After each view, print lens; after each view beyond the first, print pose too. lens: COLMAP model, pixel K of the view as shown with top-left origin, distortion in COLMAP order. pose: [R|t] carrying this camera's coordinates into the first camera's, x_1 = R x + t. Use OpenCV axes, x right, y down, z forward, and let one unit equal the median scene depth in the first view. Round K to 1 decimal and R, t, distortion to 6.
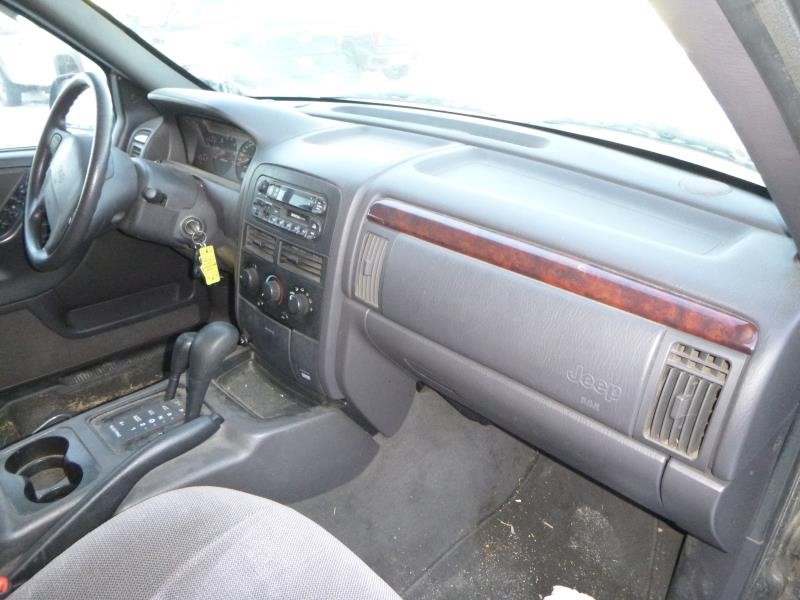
lens RADIAL K [[581.0, 0, 400.0], [0, 581.0, 300.0], [0, 0, 1]] dist [-0.055737, 0.002774]
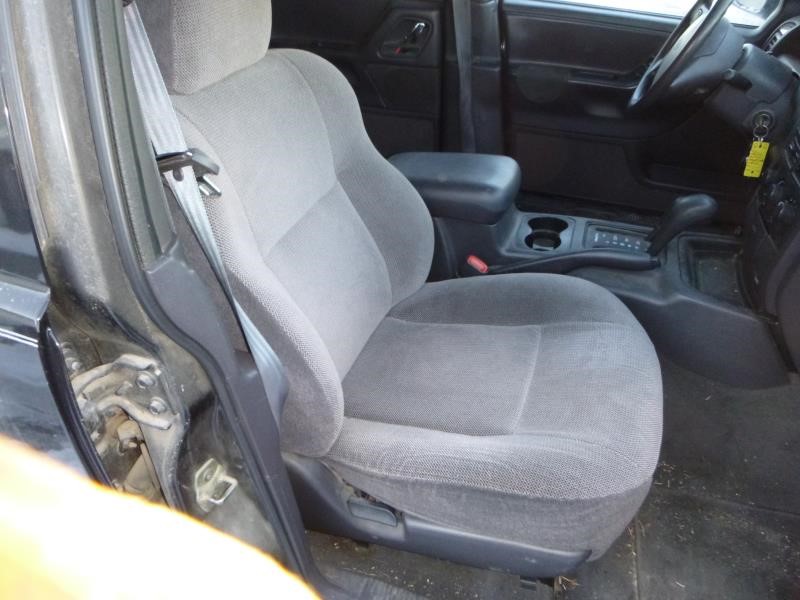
lens RADIAL K [[581.0, 0, 400.0], [0, 581.0, 300.0], [0, 0, 1]] dist [-0.055737, 0.002774]
pose [[0.437866, 0.513412, -0.738025, 0.345138], [-0.361723, 0.852134, 0.378184, 0.004904], [0.823061, 0.101366, 0.558834, -0.125452]]
